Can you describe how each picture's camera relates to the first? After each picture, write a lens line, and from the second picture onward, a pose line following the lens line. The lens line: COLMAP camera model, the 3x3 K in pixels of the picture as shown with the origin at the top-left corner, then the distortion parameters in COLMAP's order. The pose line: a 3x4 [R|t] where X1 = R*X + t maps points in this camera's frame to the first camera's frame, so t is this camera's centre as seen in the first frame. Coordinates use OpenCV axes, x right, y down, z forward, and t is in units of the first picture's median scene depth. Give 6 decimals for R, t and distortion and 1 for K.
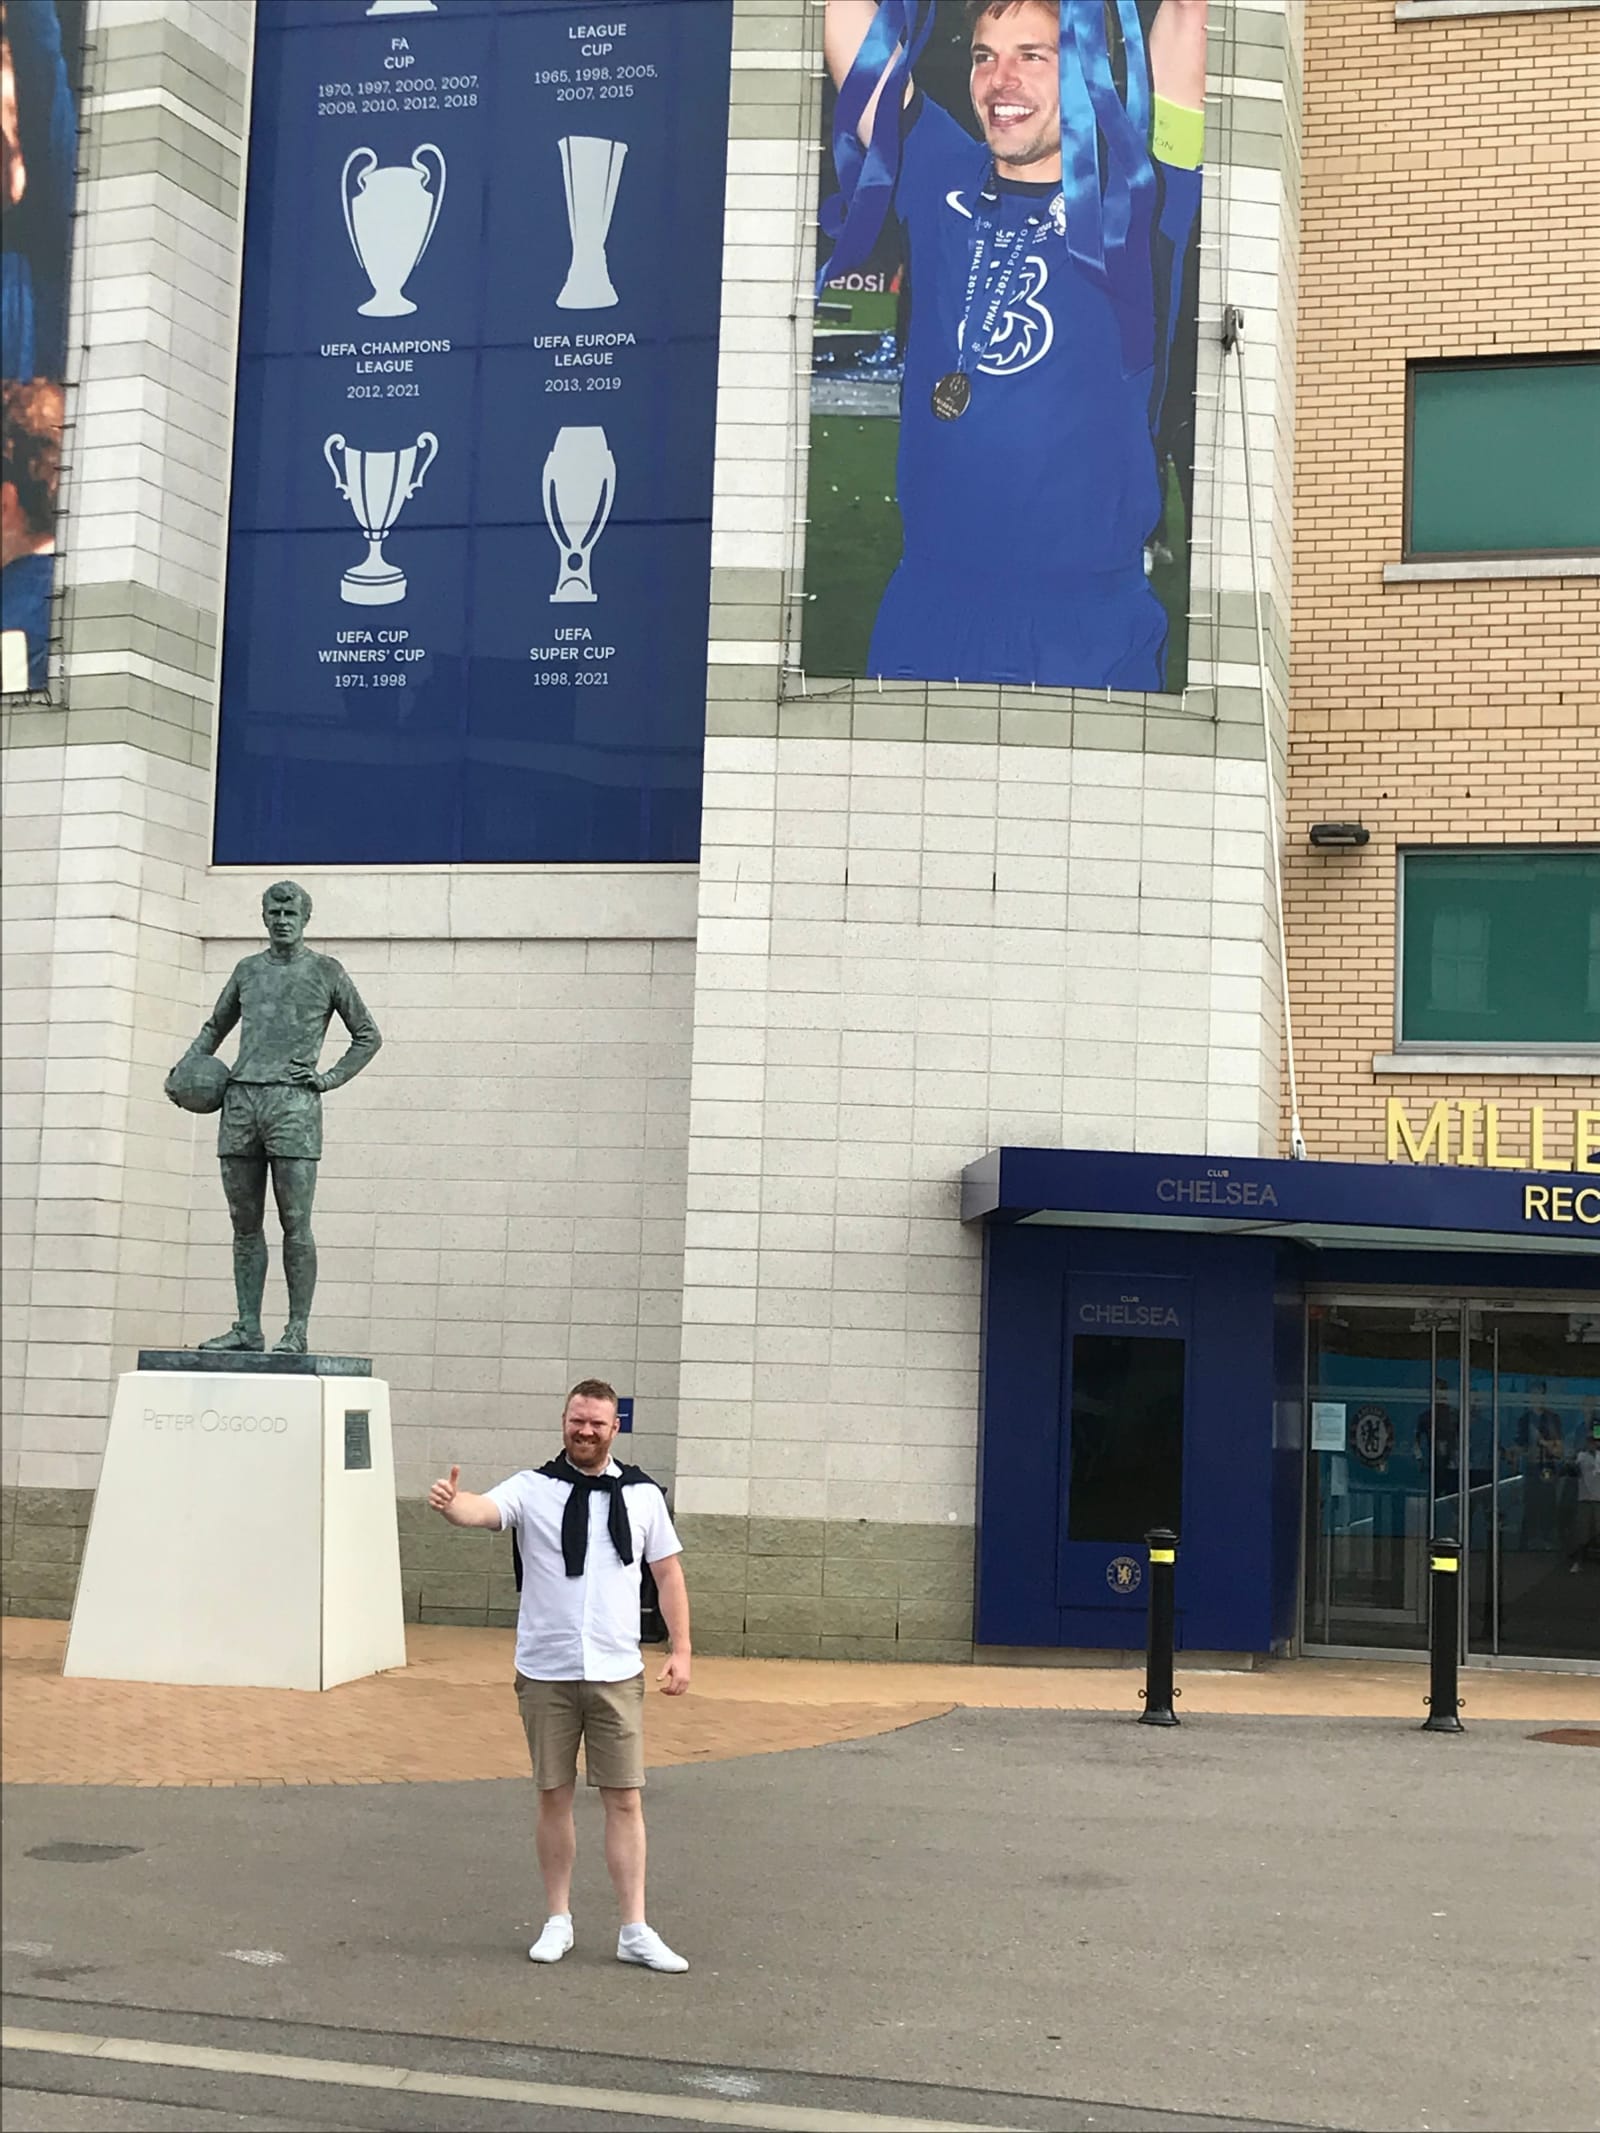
lens RADIAL K [[3212.9, 0, 820.1], [0, 3212.9, 1036.8], [0, 0, 1]] dist [0.218261, -0.897753]
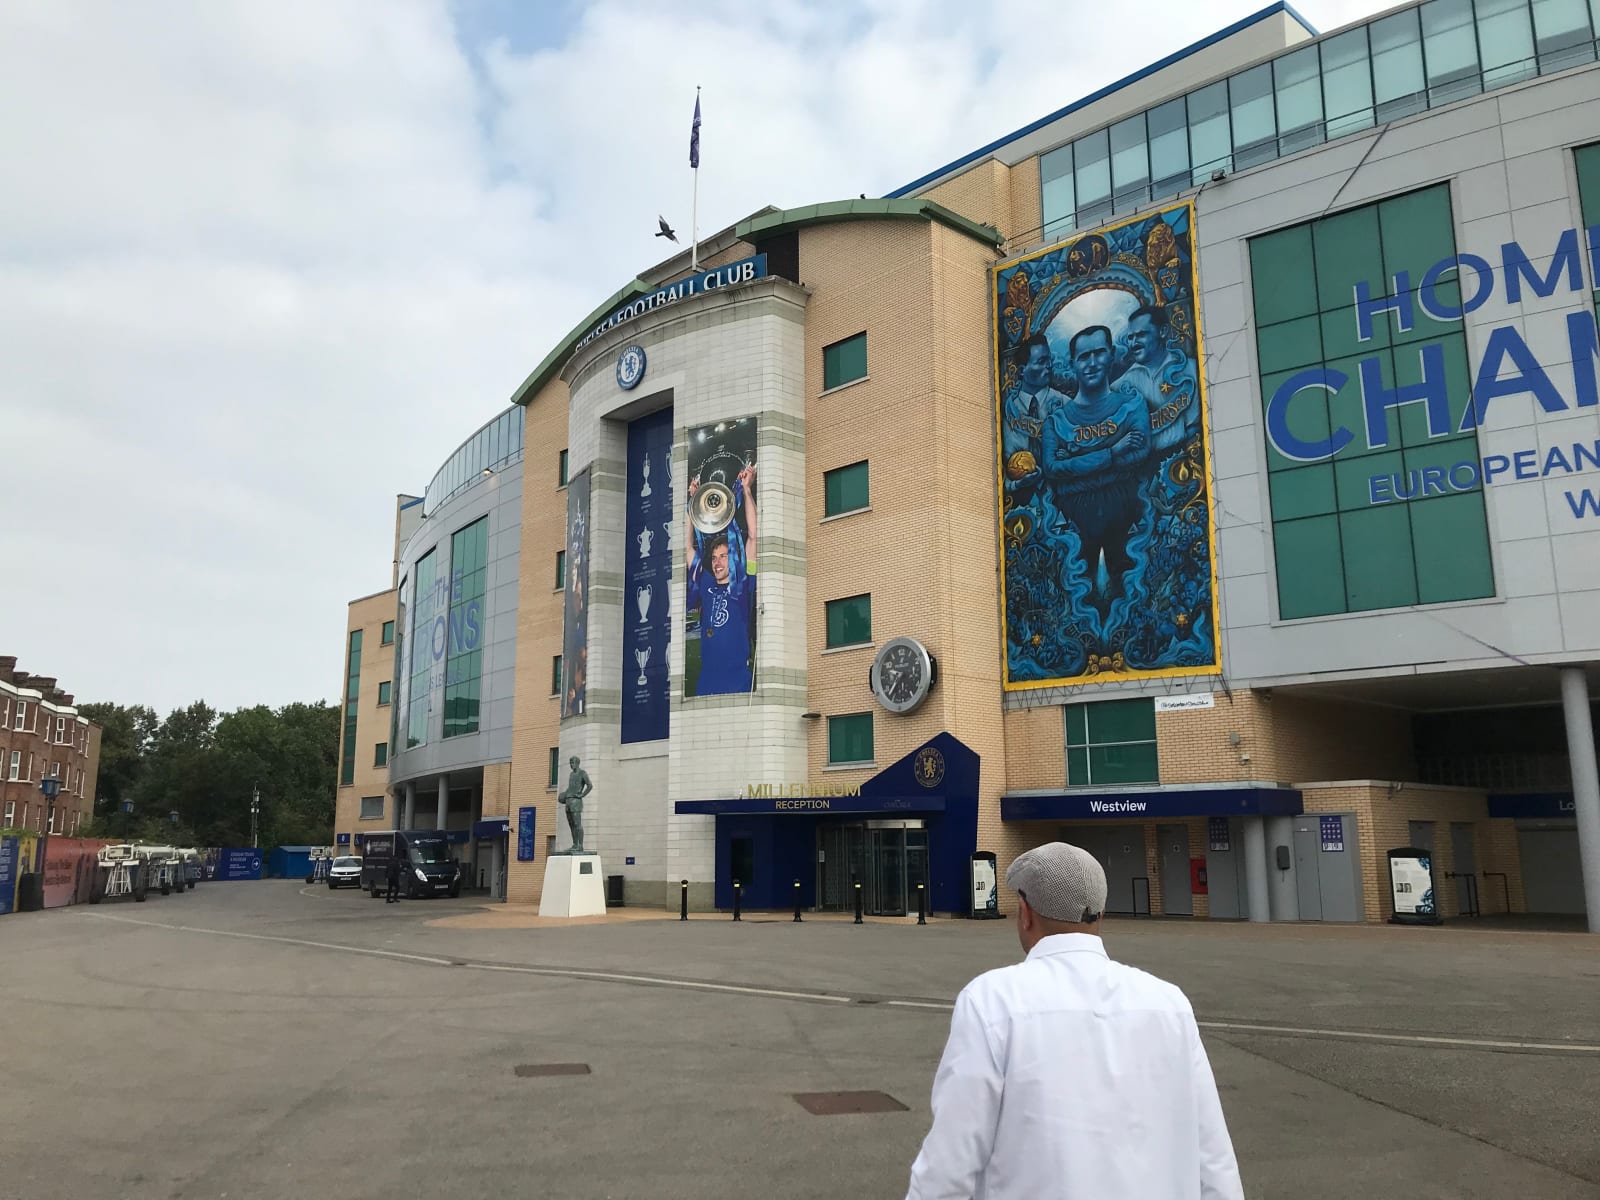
lens RADIAL K [[1298.6, 0, 792.2], [0, 1298.6, 572.6], [0, 0, 1]] dist [0.114274, -0.296458]
pose [[0.835325, -0.154812, -0.527509, 1.121295], [0.098234, 0.986121, -0.133848, -0.022111], [0.540909, 0.059987, 0.838939, -0.495540]]
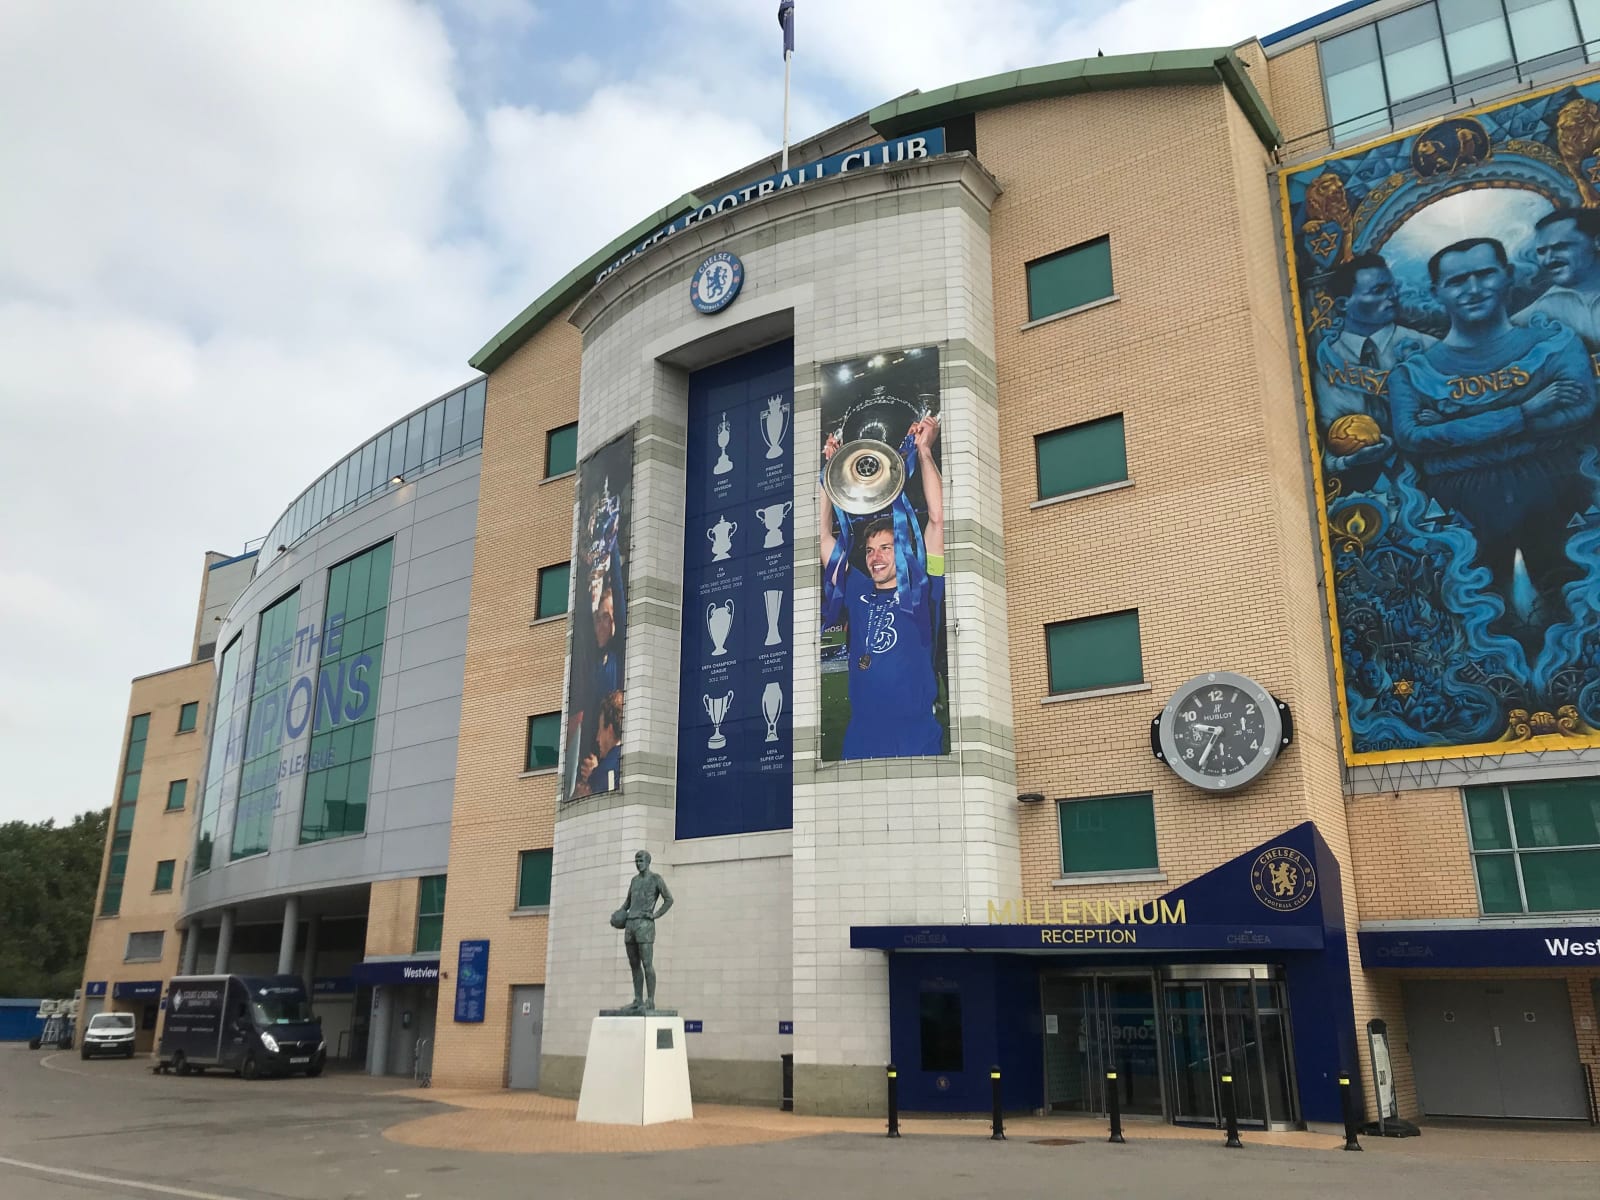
lens RADIAL K [[1302.3, 0, 788.5], [0, 1302.3, 593.0], [0, 0, 1]] dist [0.034812, -0.039619]
pose [[0.922272, -0.147639, -0.357236, 0.407682], [0.071175, 0.973244, -0.218471, -0.004299], [0.379933, 0.176063, 0.908104, -0.120418]]
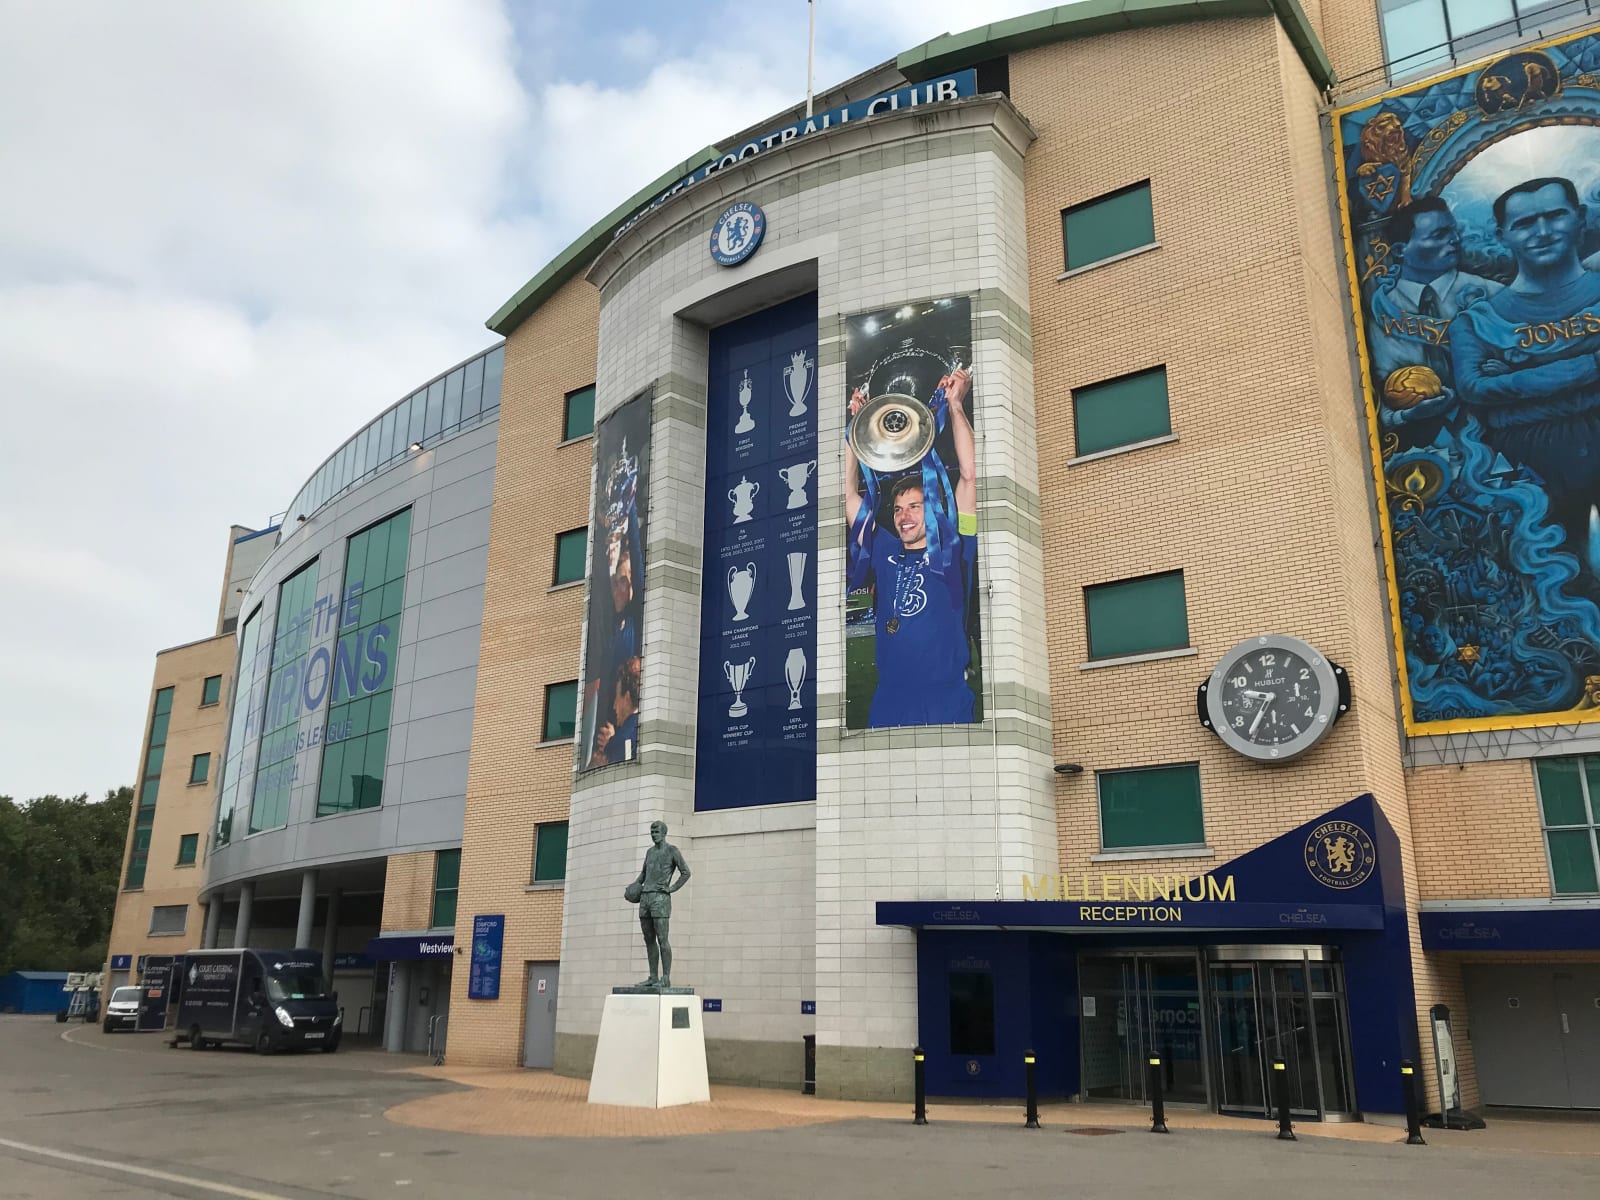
lens RADIAL K [[1288.4, 0, 790.5], [0, 1288.4, 586.6], [0, 0, 1]] dist [0.047907, -0.064483]
pose [[0.915870, -0.141873, -0.375571, 0.382878], [0.063703, 0.974983, -0.212956, 0.002297], [0.396389, 0.171115, 0.901995, -0.056132]]
